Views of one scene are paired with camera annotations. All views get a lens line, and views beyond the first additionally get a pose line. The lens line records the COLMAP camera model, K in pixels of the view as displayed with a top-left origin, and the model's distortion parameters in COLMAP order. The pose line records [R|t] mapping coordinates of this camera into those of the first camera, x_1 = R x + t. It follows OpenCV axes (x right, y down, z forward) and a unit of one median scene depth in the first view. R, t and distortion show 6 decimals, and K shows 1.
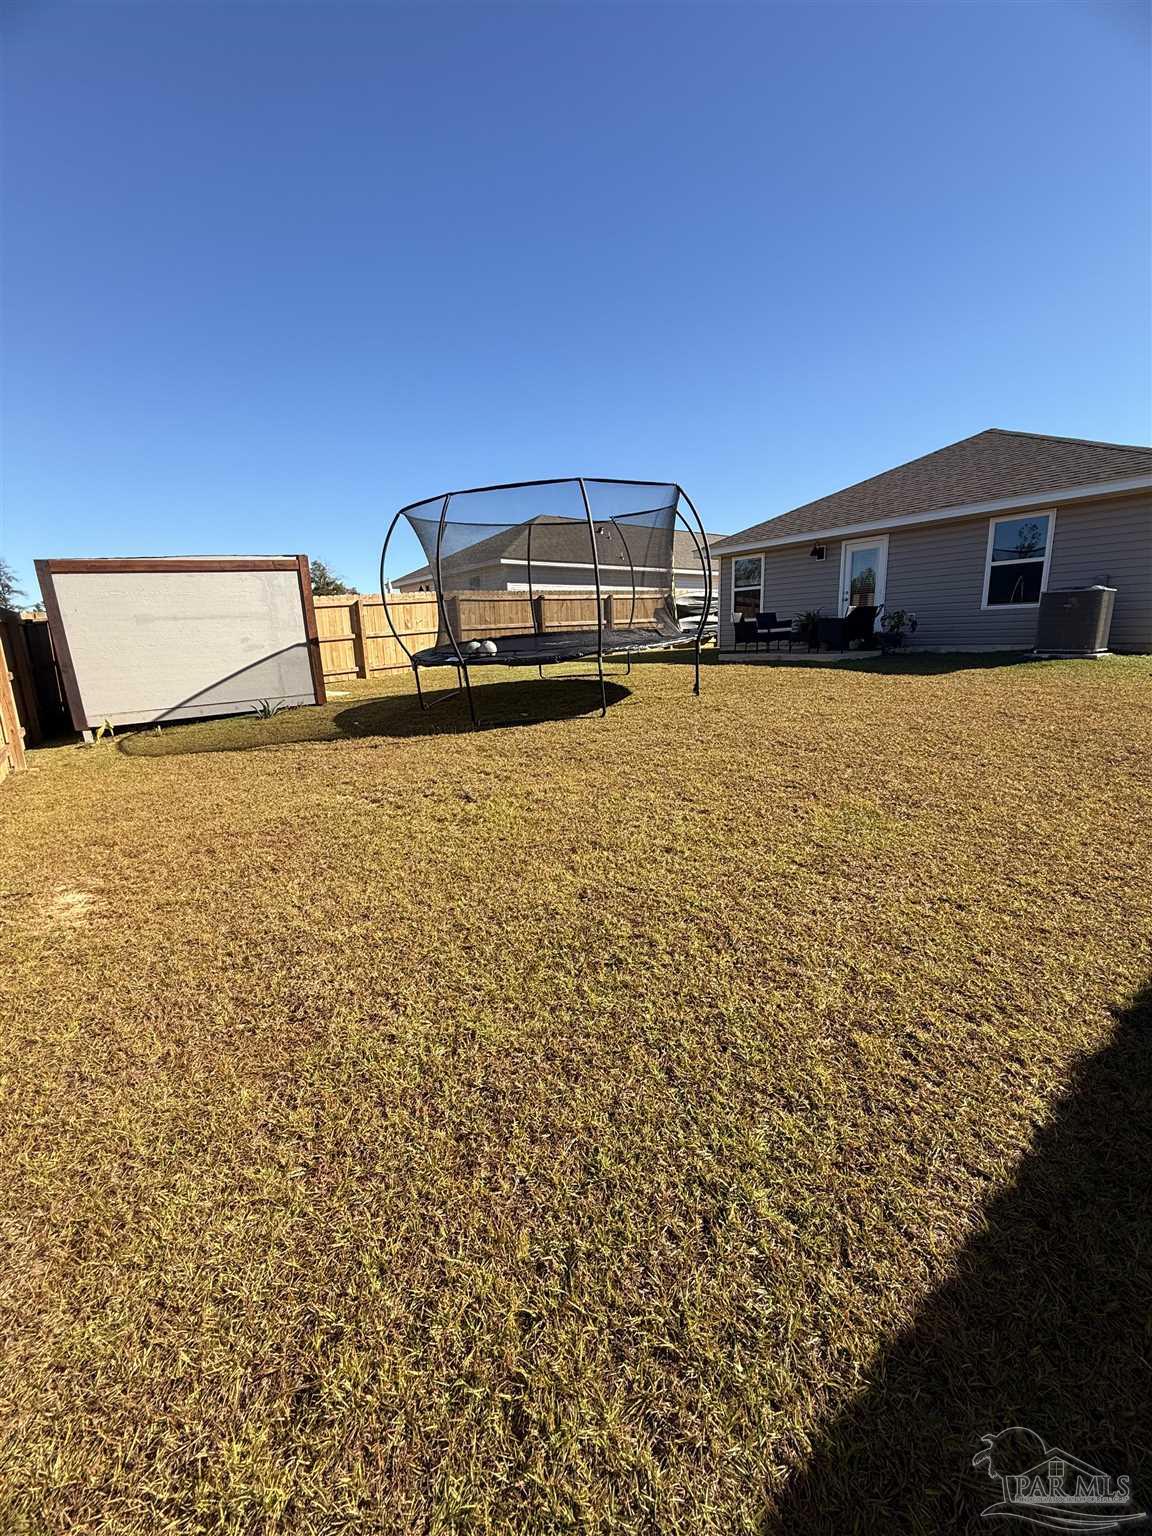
lens RADIAL K [[614.5, 0, 577.3], [0, 614.5, 764.8], [0, 0, 1]] dist [0.001063, 0.000015]
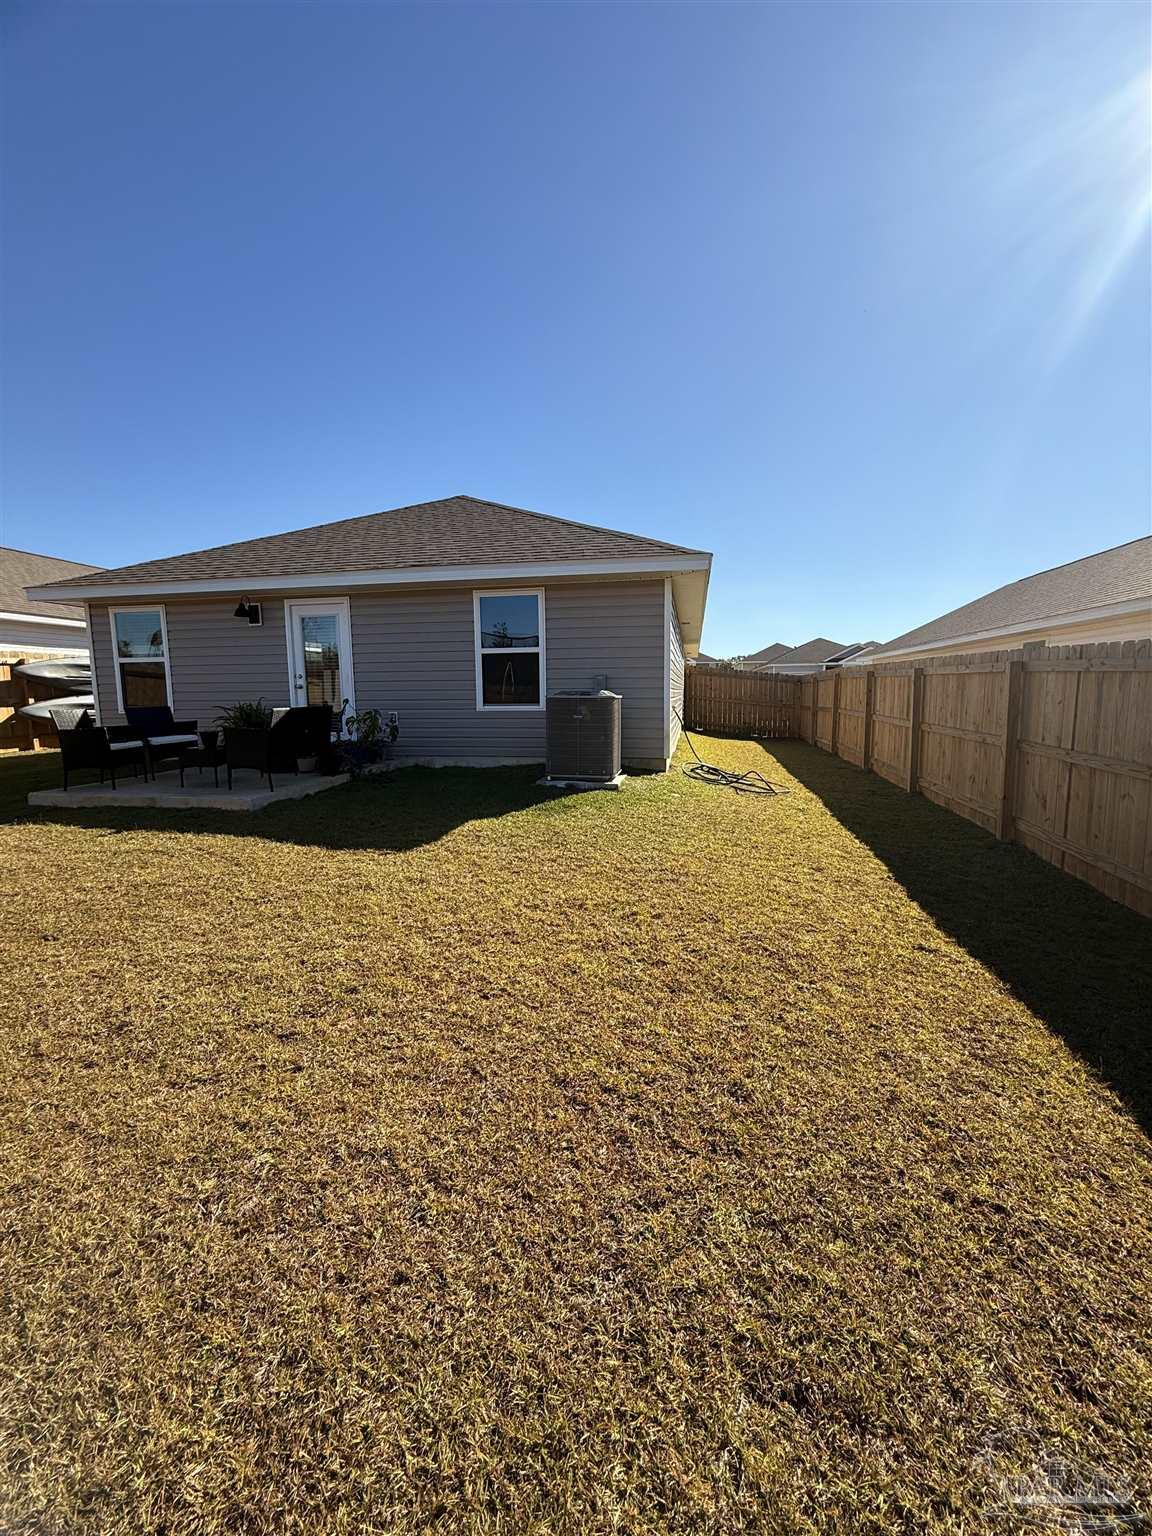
lens RADIAL K [[614.5, 0, 579.9], [0, 614.5, 761.6], [0, 0, 1]] dist [0.001063, 0.000015]
pose [[0.743343, -0.054464, 0.666690, 0.243267], [0.125153, 0.990403, -0.058634, -0.127005], [-0.657099, 0.127023, 0.743025, 0.362812]]
